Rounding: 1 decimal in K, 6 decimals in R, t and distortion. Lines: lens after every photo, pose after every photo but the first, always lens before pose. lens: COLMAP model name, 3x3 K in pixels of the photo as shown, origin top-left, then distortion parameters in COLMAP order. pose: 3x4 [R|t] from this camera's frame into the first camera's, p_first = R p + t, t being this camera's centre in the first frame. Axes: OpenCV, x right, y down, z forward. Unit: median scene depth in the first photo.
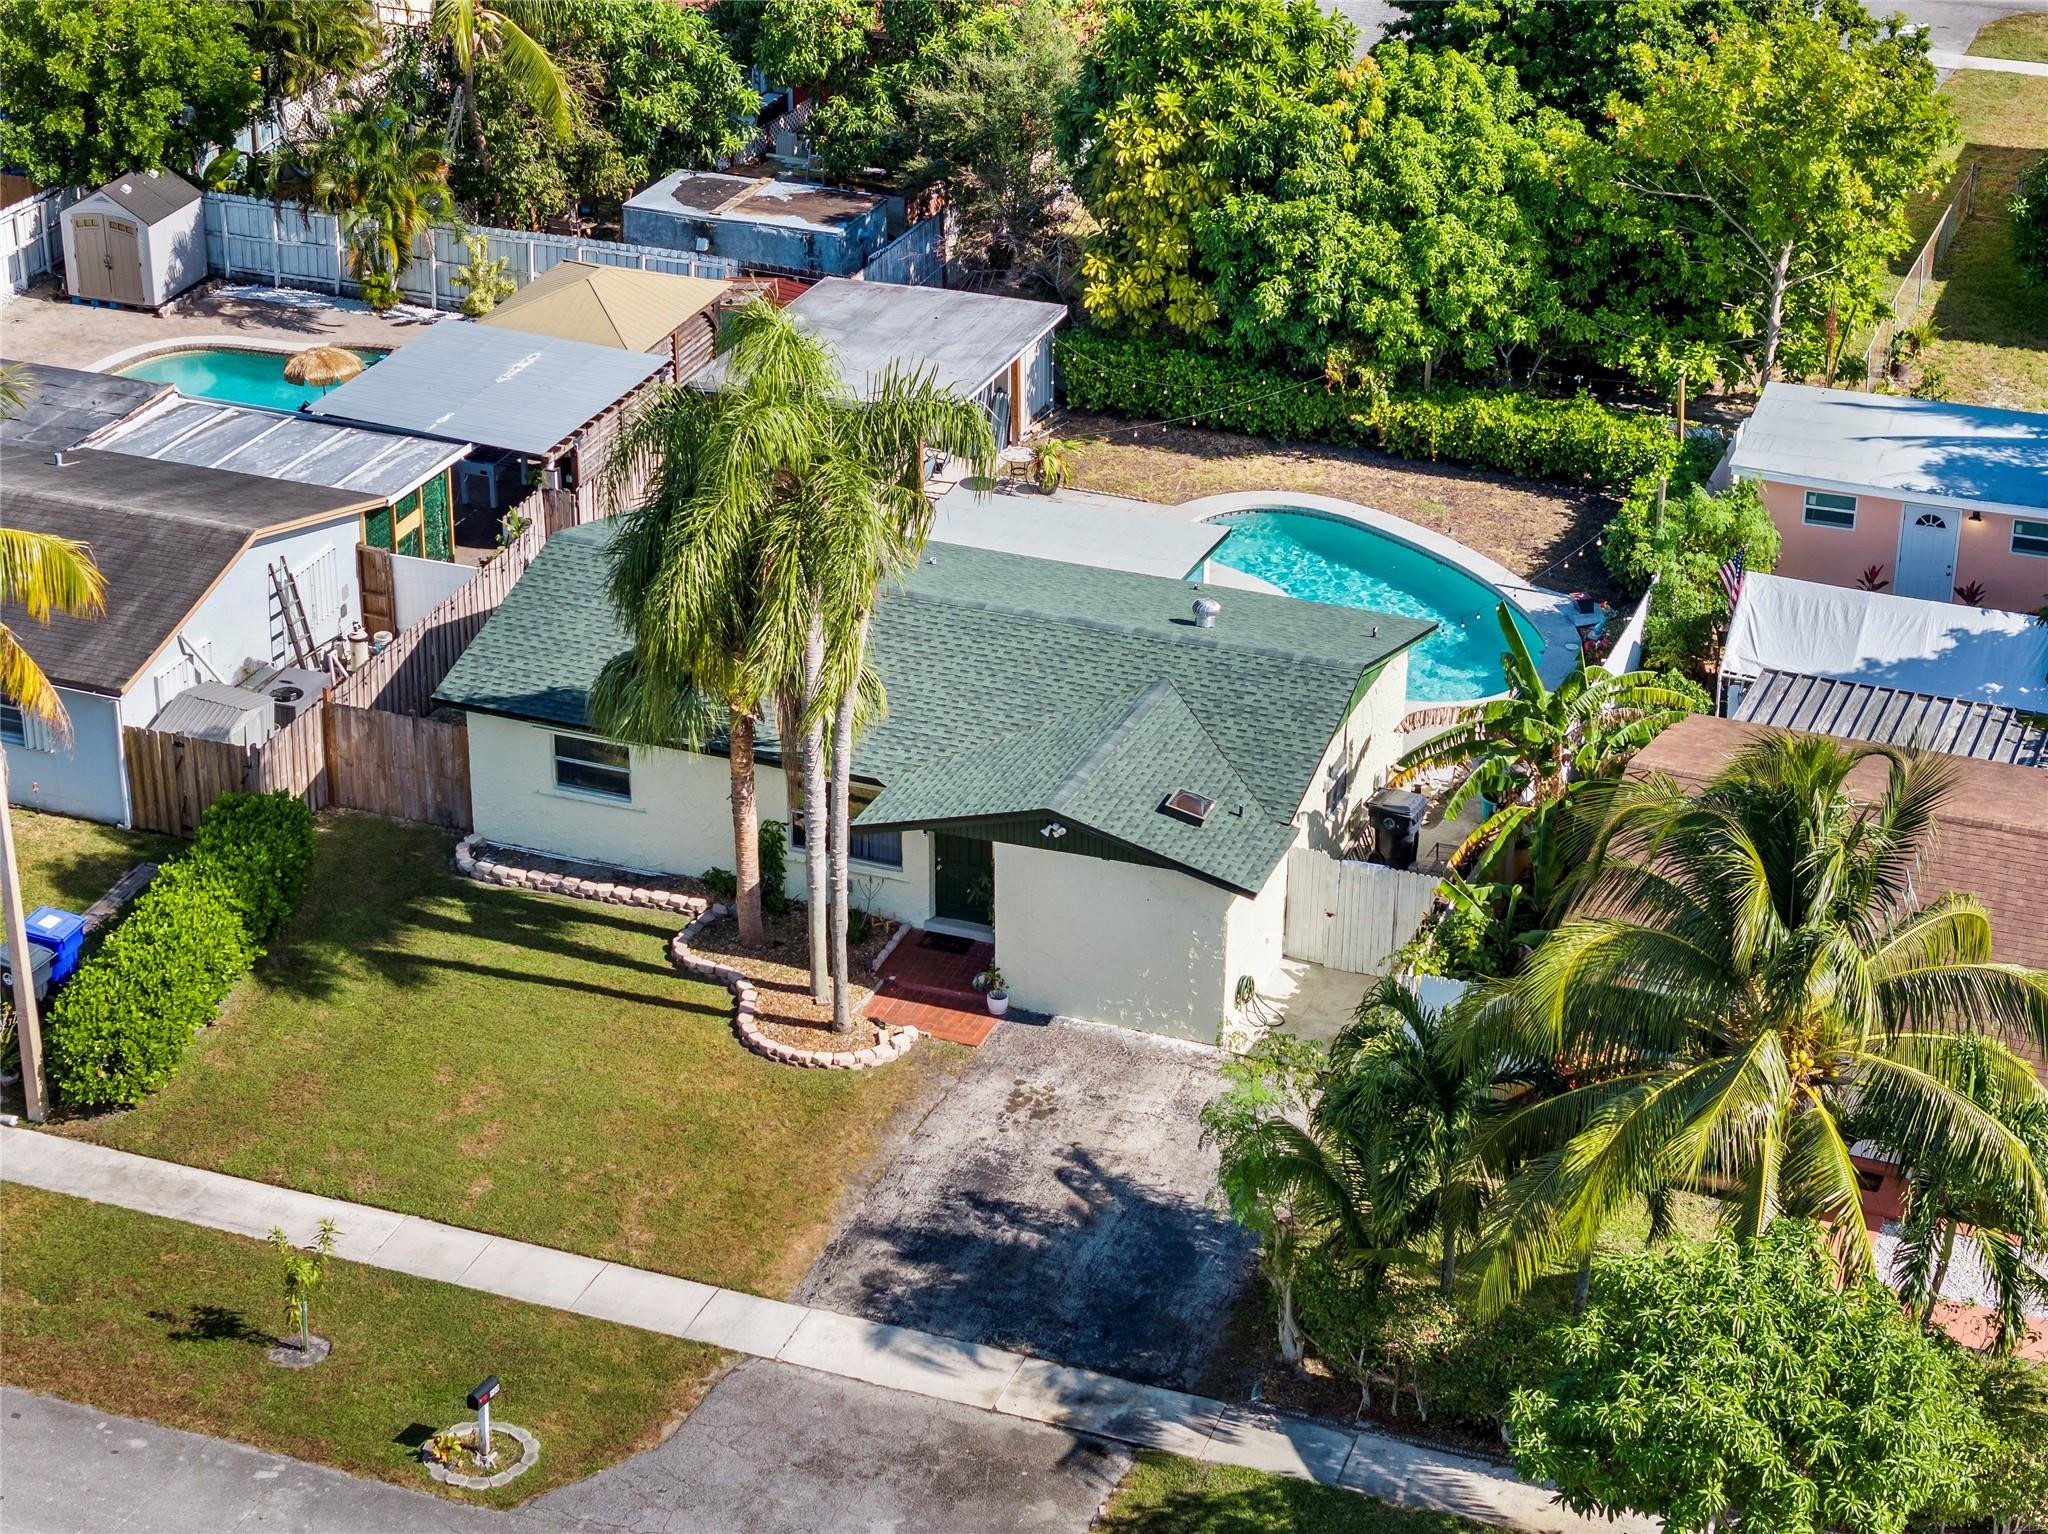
lens RADIAL K [[4136.0, 0, 1023.7], [0, 4136.0, 767.5], [0, 0, 1]] dist [-0.063207, 0.000000]
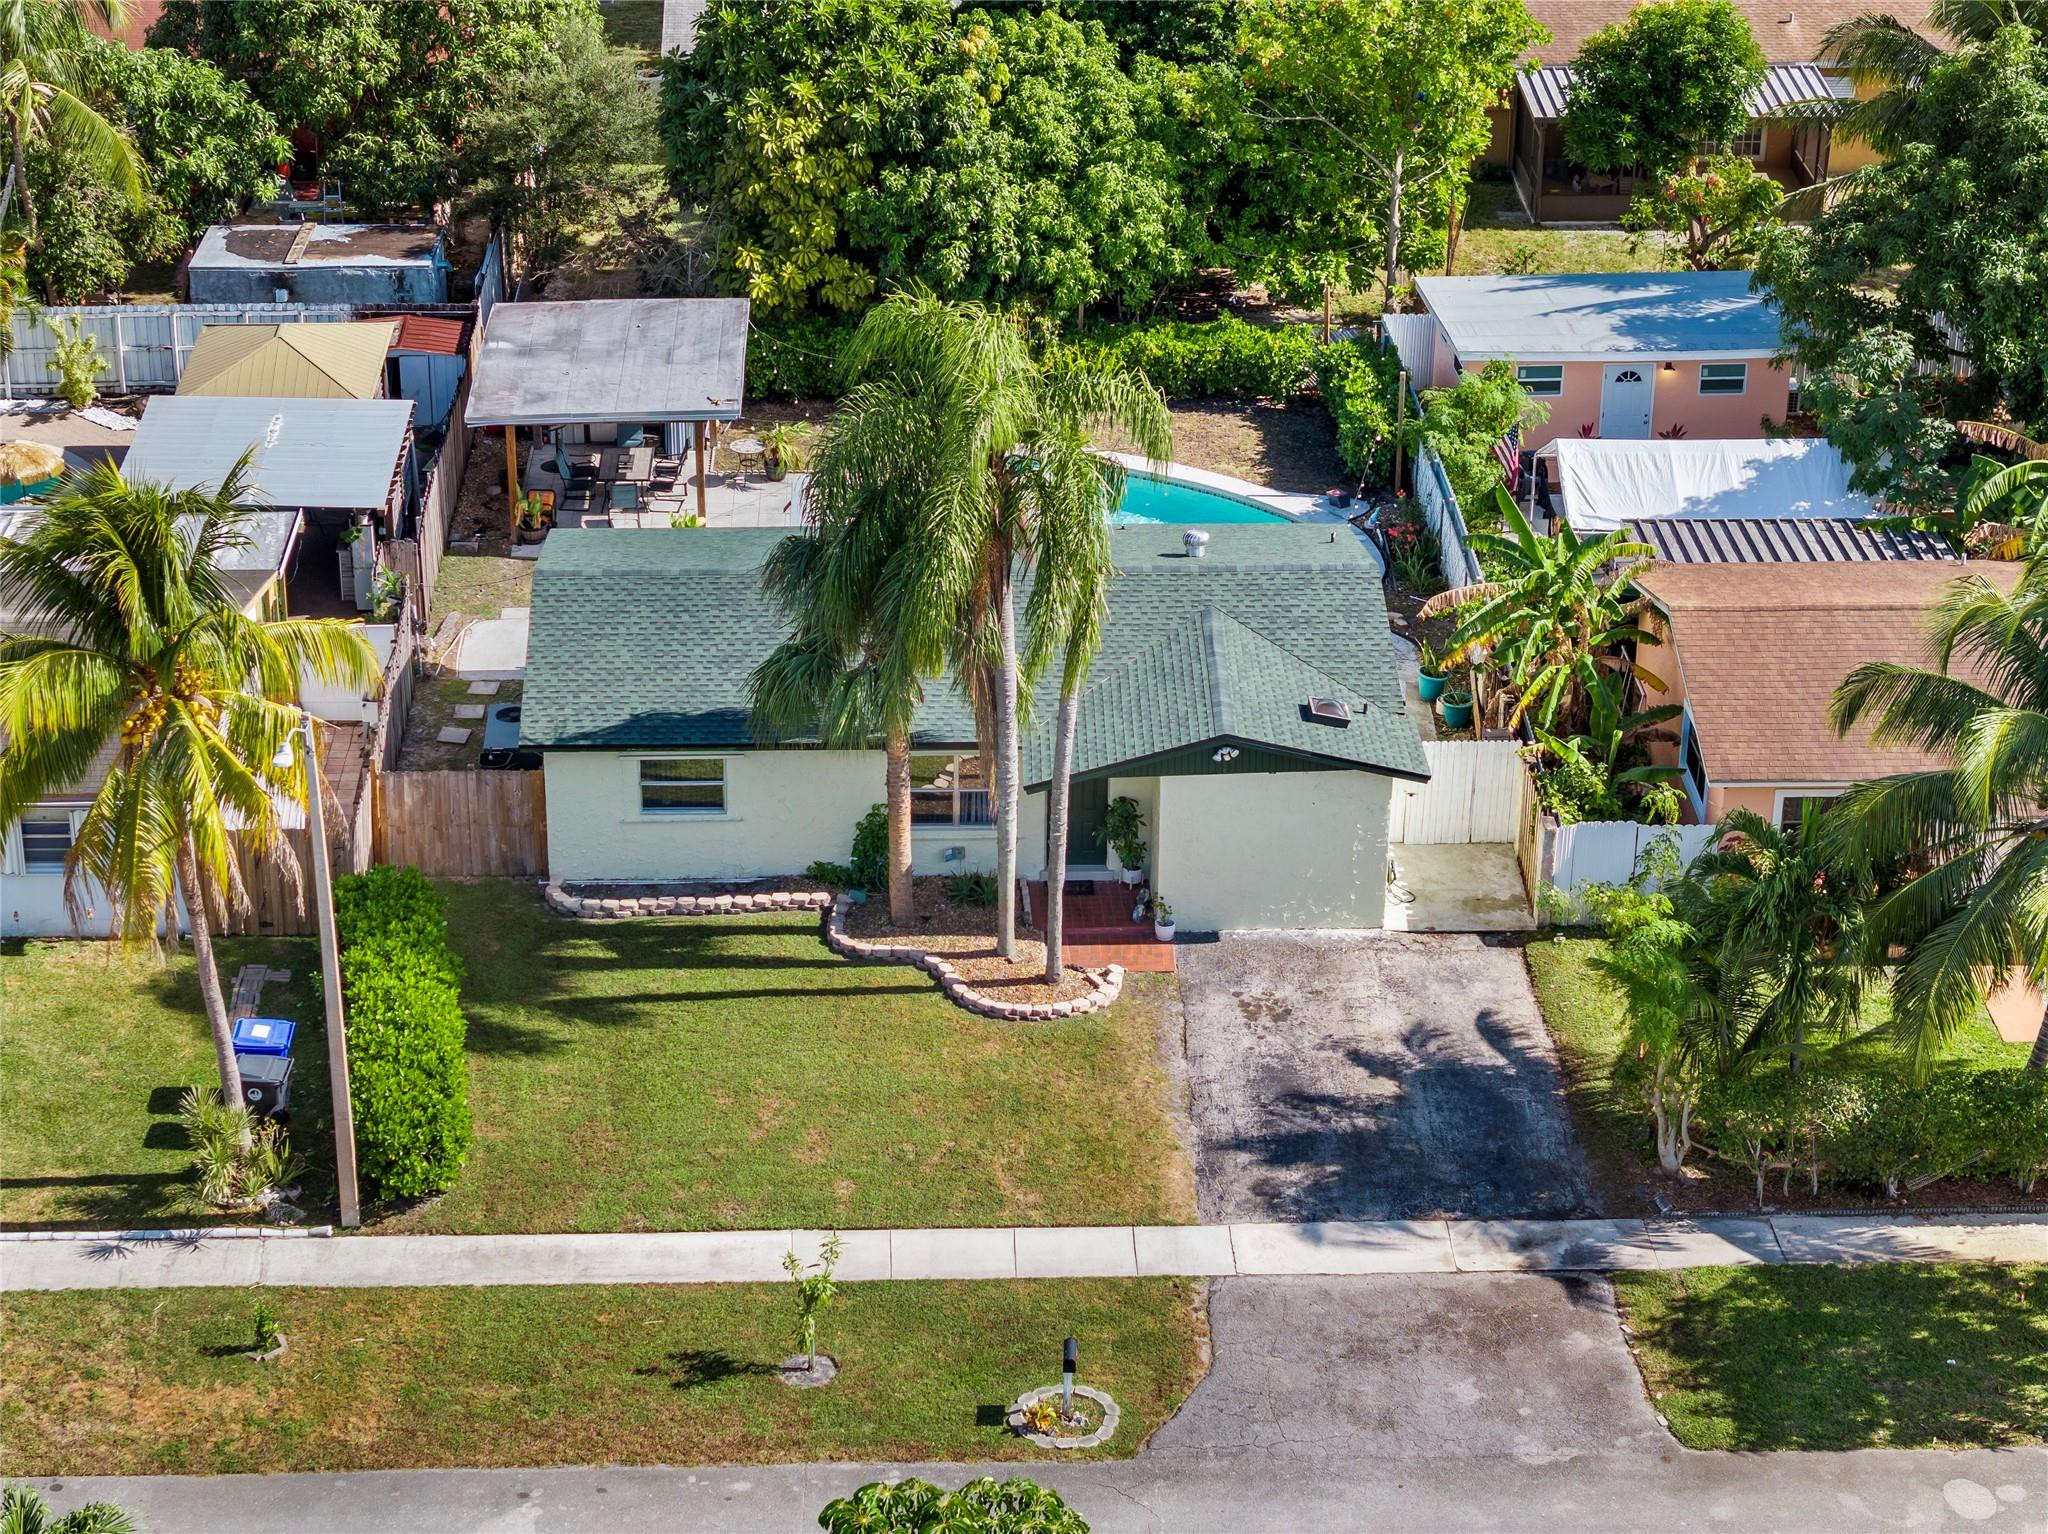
lens RADIAL K [[4136.0, 0, 1020.7], [0, 4136.0, 766.8], [0, 0, 1]] dist [-0.063207, 0.000000]
pose [[0.915958, -0.172564, 0.362274, -0.343890], [0.172519, 0.984462, 0.032744, -0.020565], [-0.362296, 0.032507, 0.931496, 0.025544]]
